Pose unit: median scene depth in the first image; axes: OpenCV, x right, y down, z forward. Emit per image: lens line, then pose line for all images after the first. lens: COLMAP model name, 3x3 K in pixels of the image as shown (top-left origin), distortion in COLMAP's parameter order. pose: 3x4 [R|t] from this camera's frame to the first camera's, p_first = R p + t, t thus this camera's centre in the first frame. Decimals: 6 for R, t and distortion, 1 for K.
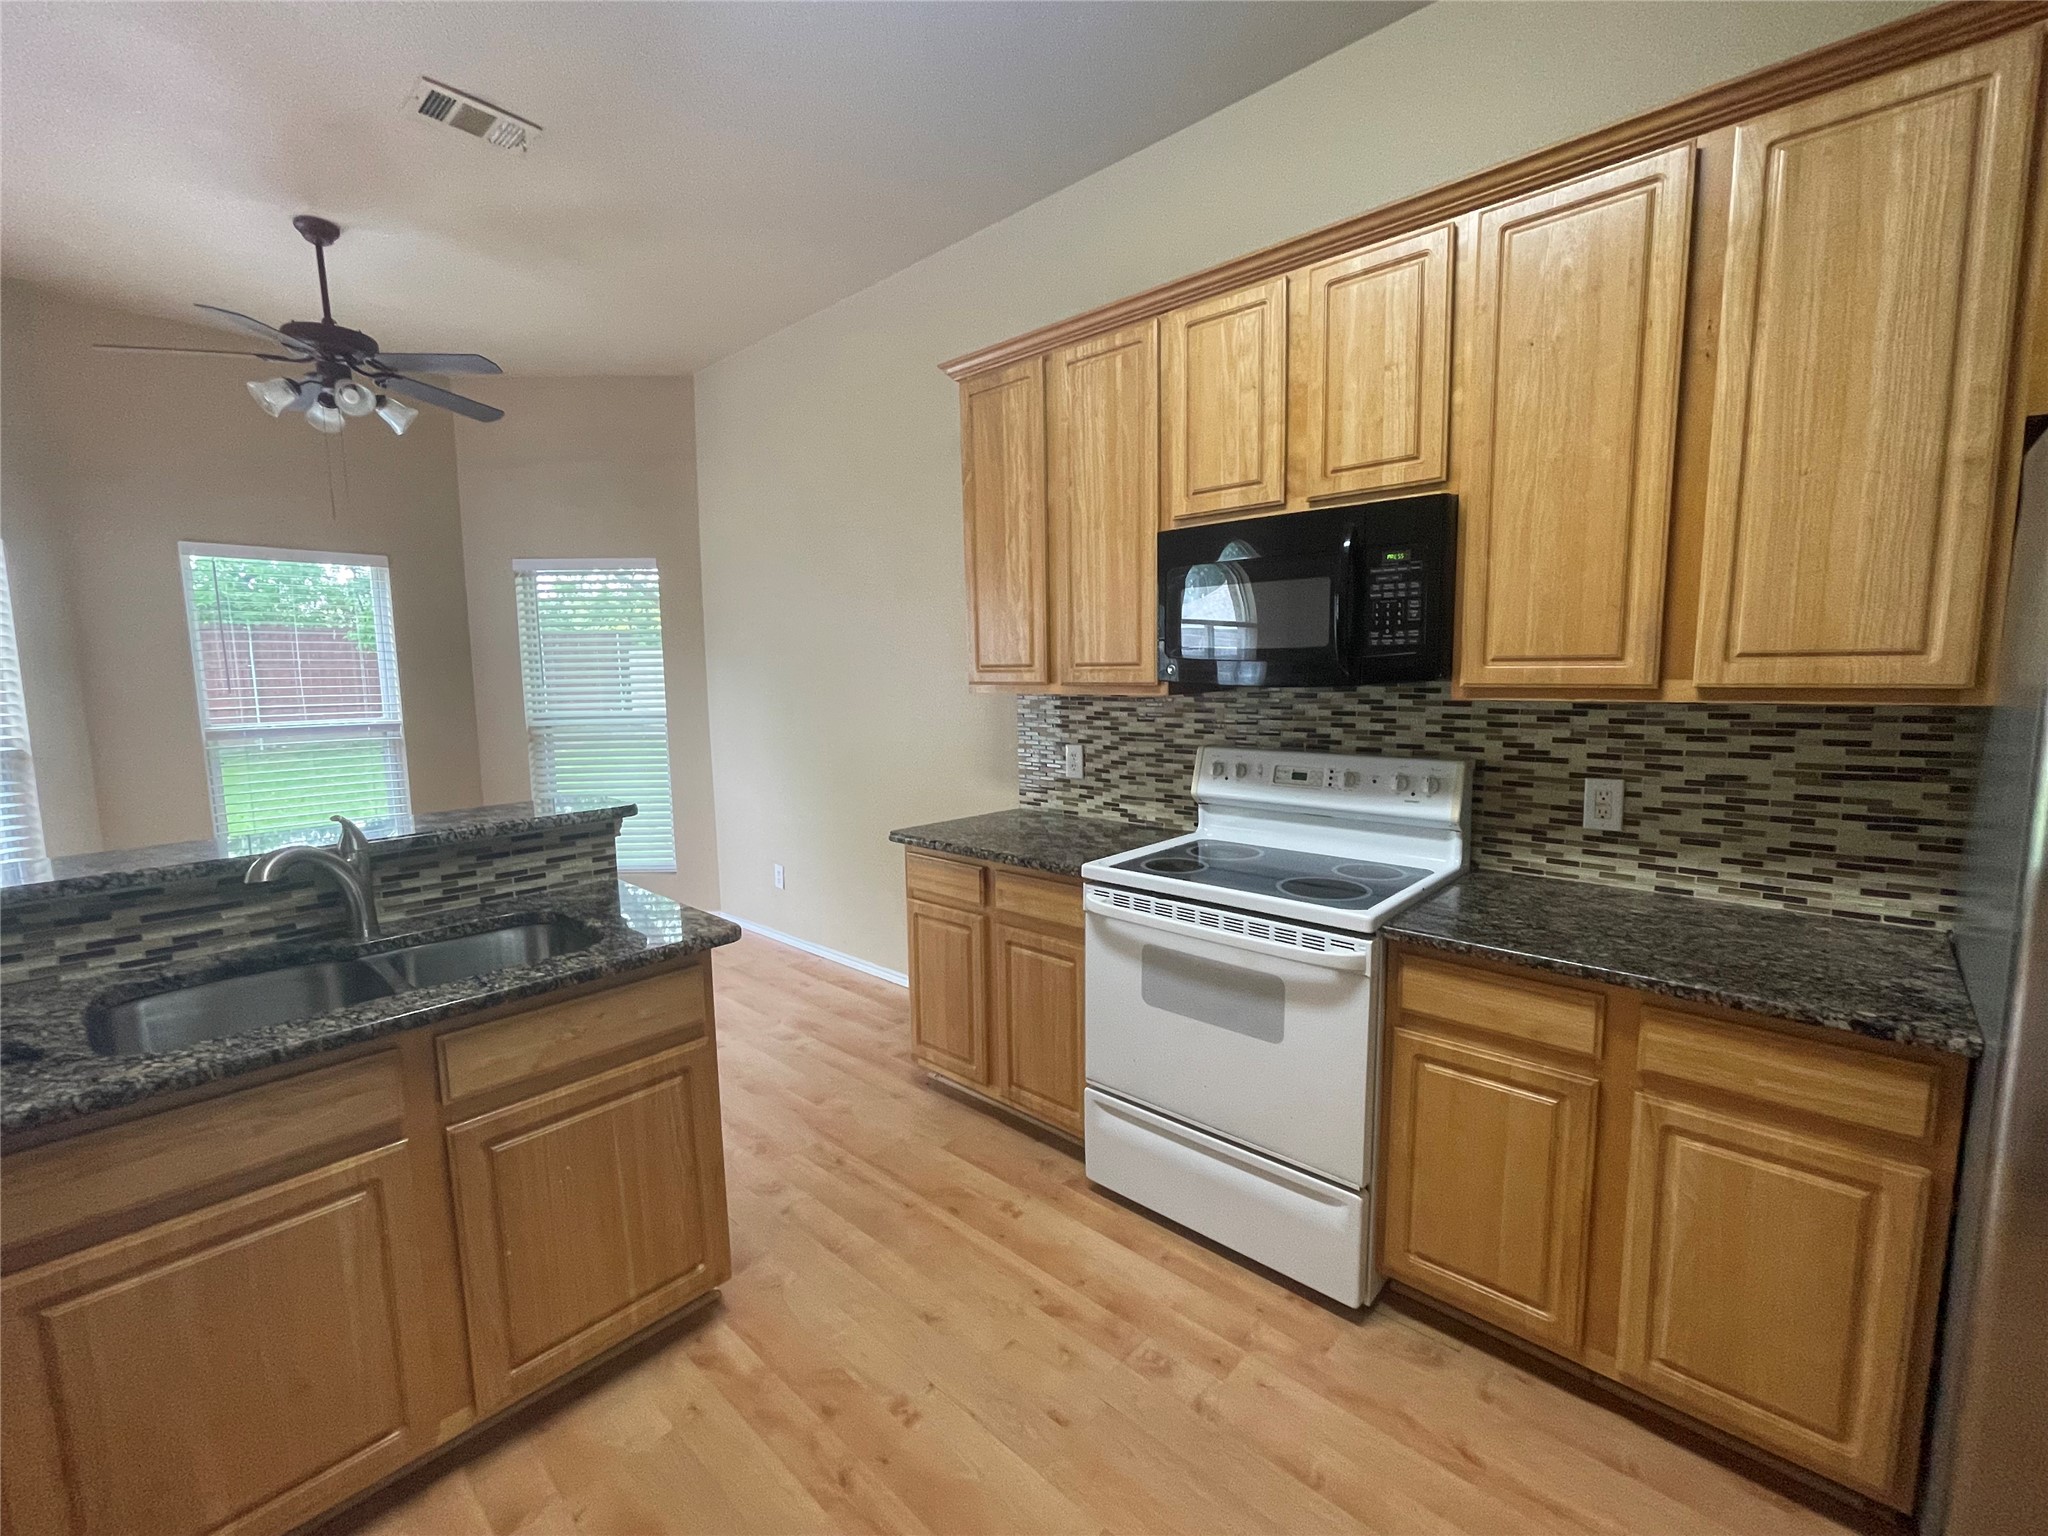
lens RADIAL K [[872.6, 0, 1019.8], [0, 872.6, 767.4], [0, 0, 1]] dist [-0.002971, 0.001251]
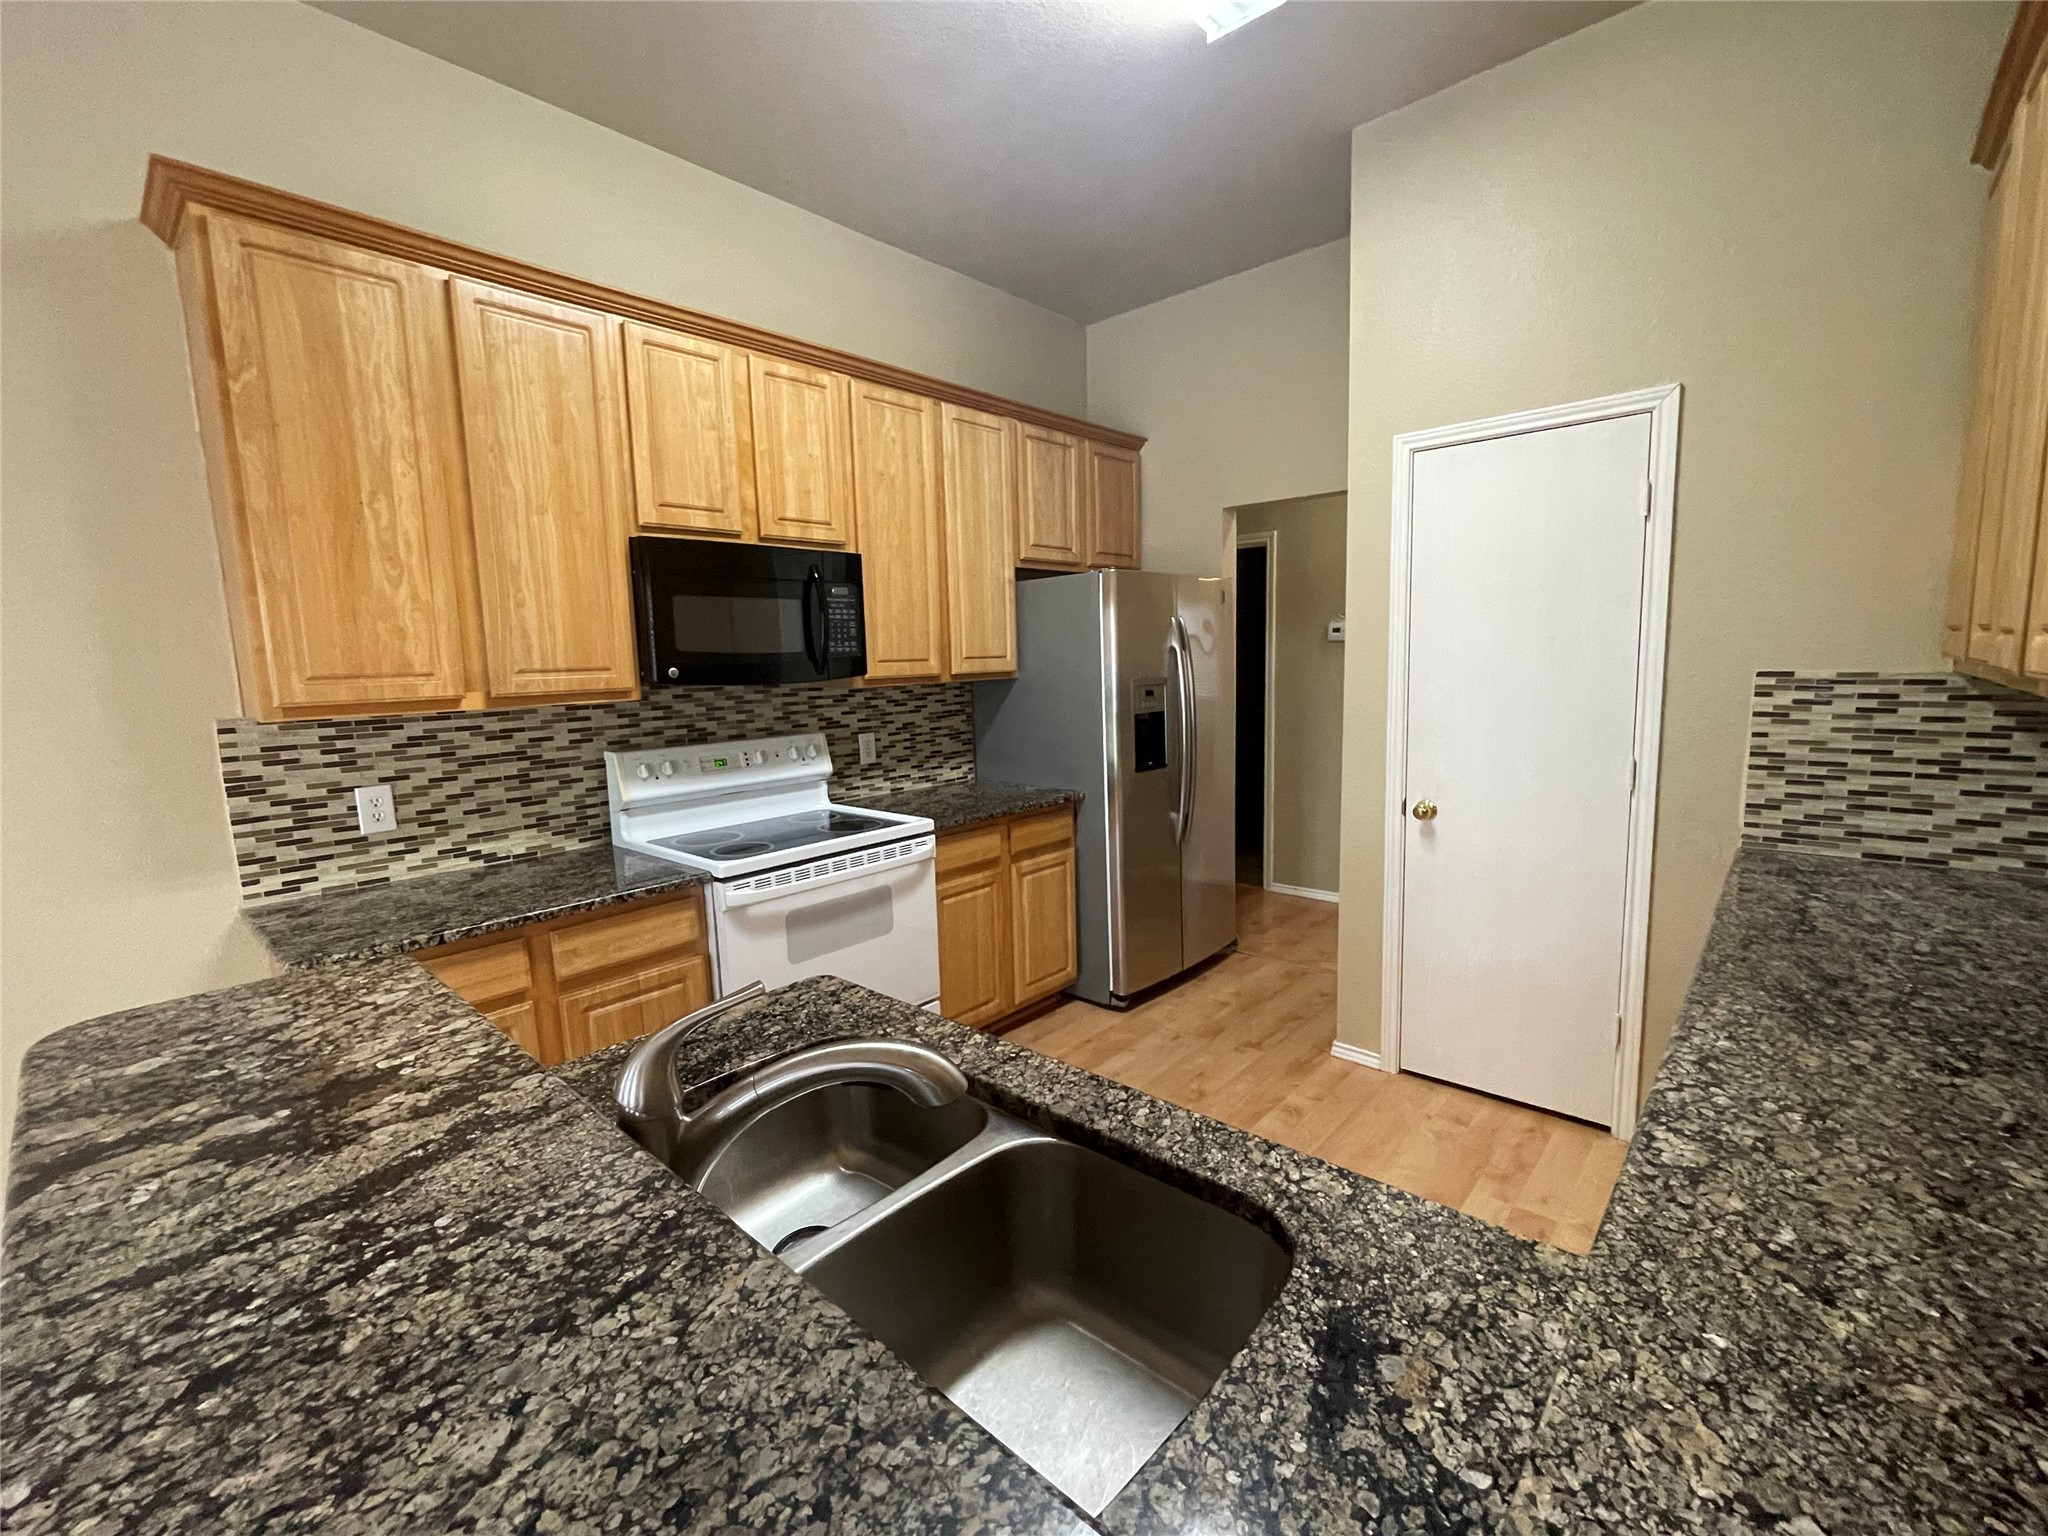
lens RADIAL K [[872.6, 0, 1019.8], [0, 872.6, 767.4], [0, 0, 1]] dist [-0.002971, 0.001251]
pose [[-0.012239, -0.111998, 0.993633, -0.881189], [0.145278, 0.982964, 0.112585, -0.059659], [-0.989315, 0.145731, 0.004240, 0.616687]]
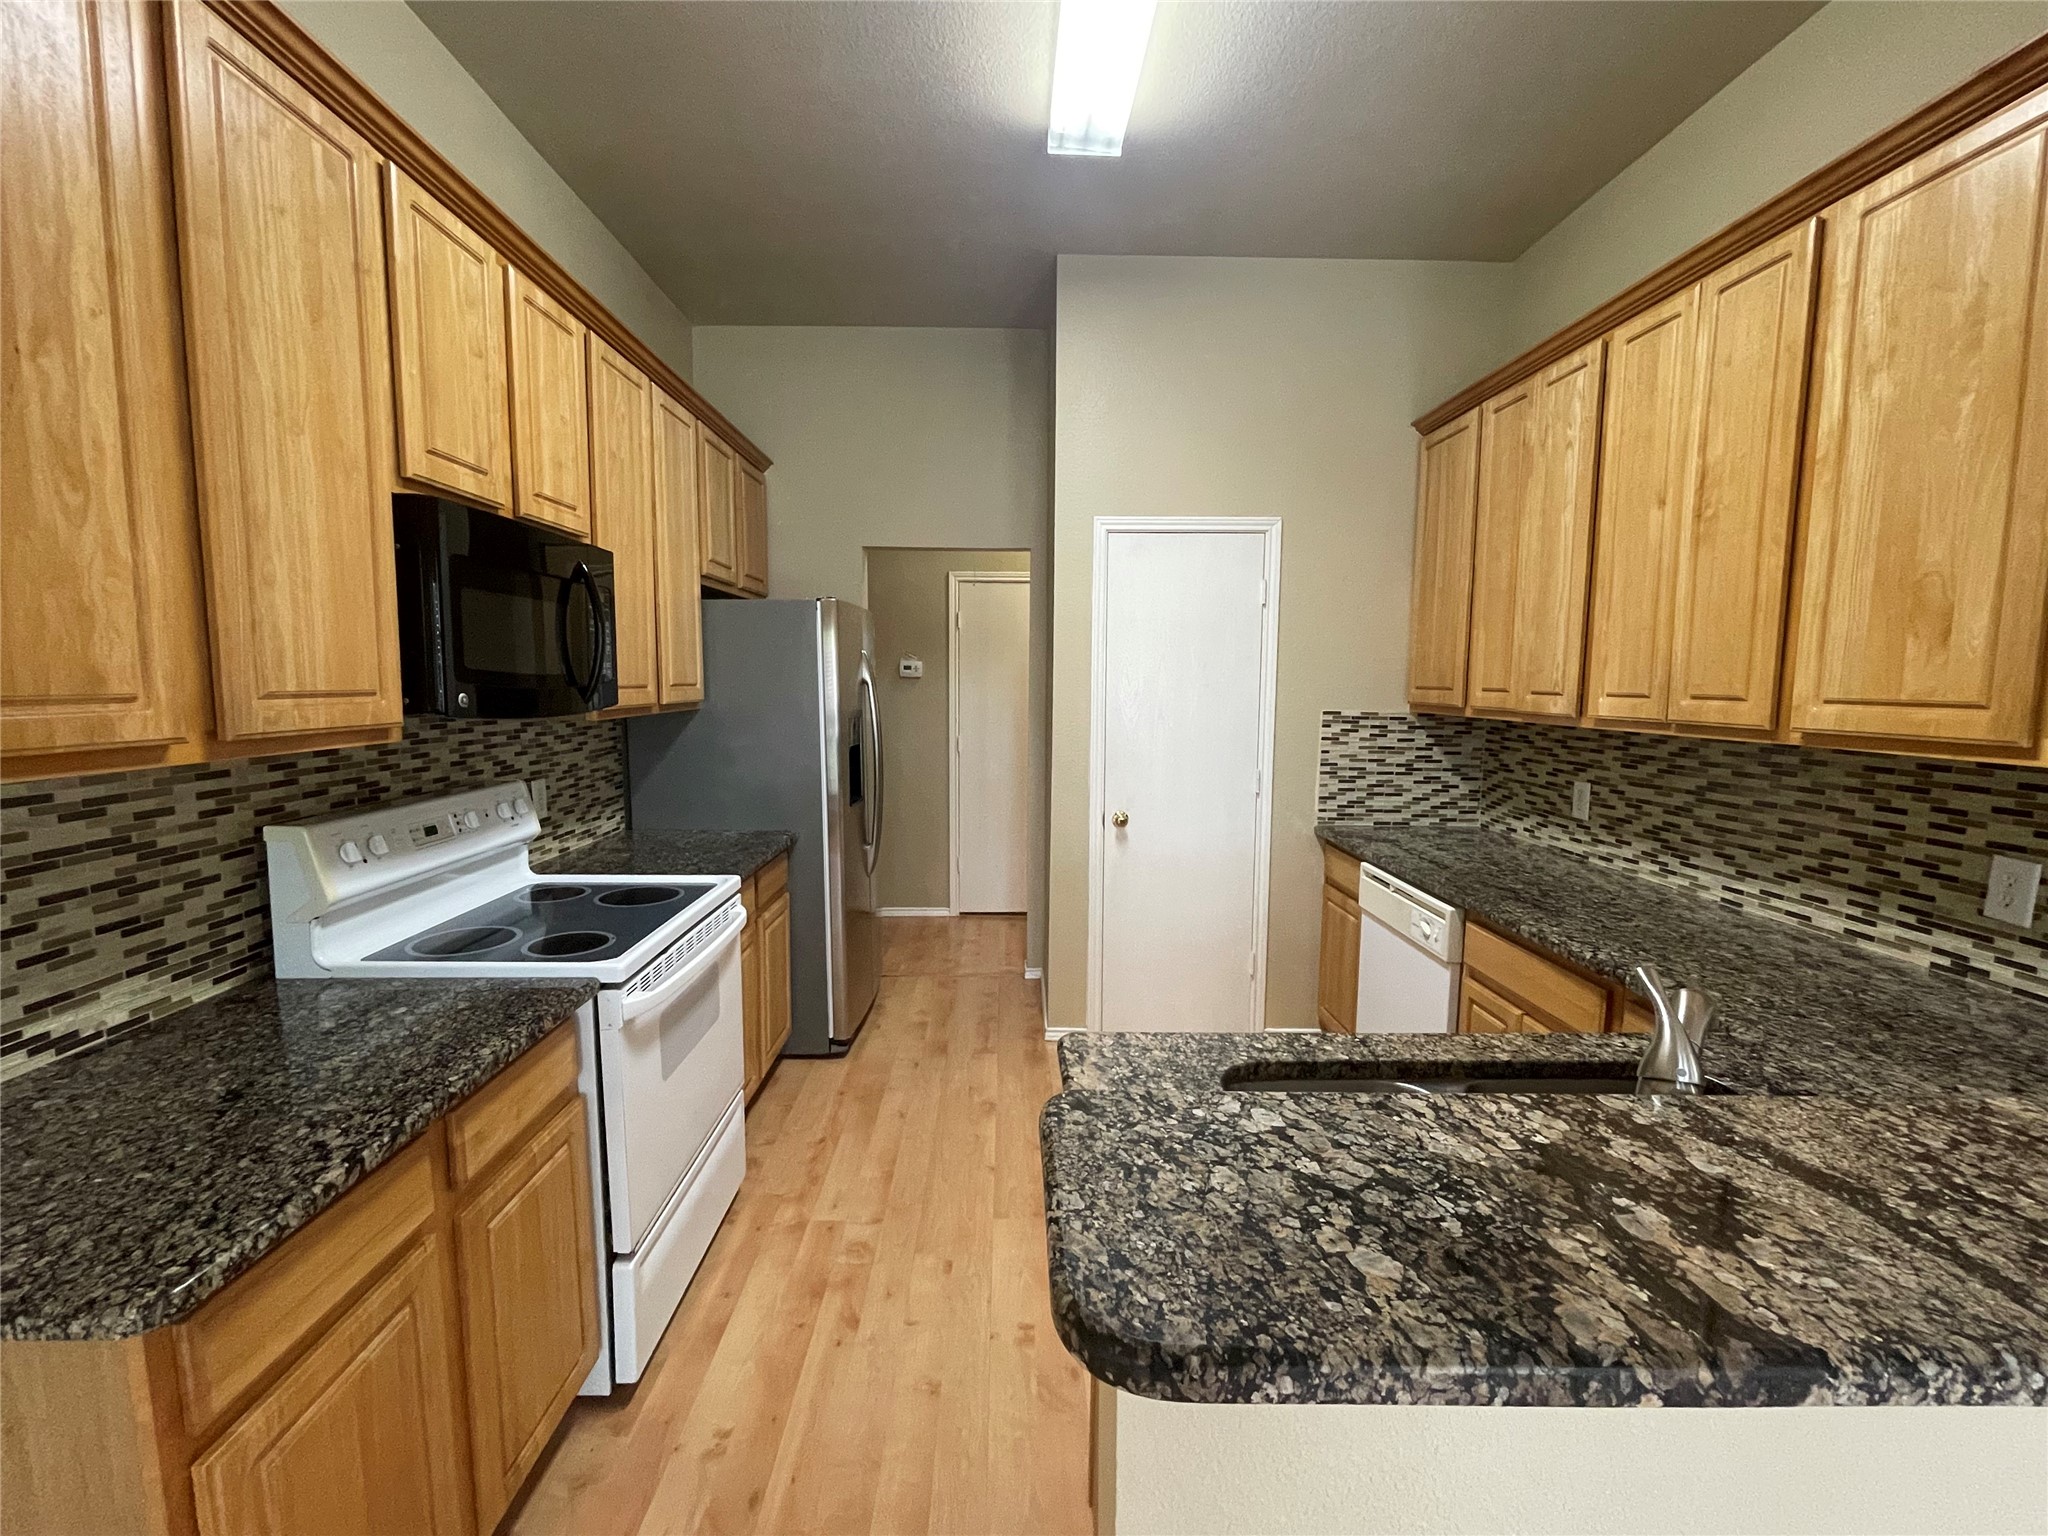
lens RADIAL K [[872.6, 0, 1019.8], [0, 872.6, 767.4], [0, 0, 1]] dist [-0.002971, 0.001251]
pose [[-0.692661, -0.064262, 0.718395, -0.650880], [0.087387, 0.981208, 0.172029, -0.142648], [-0.715950, 0.181936, -0.674028, 1.178745]]
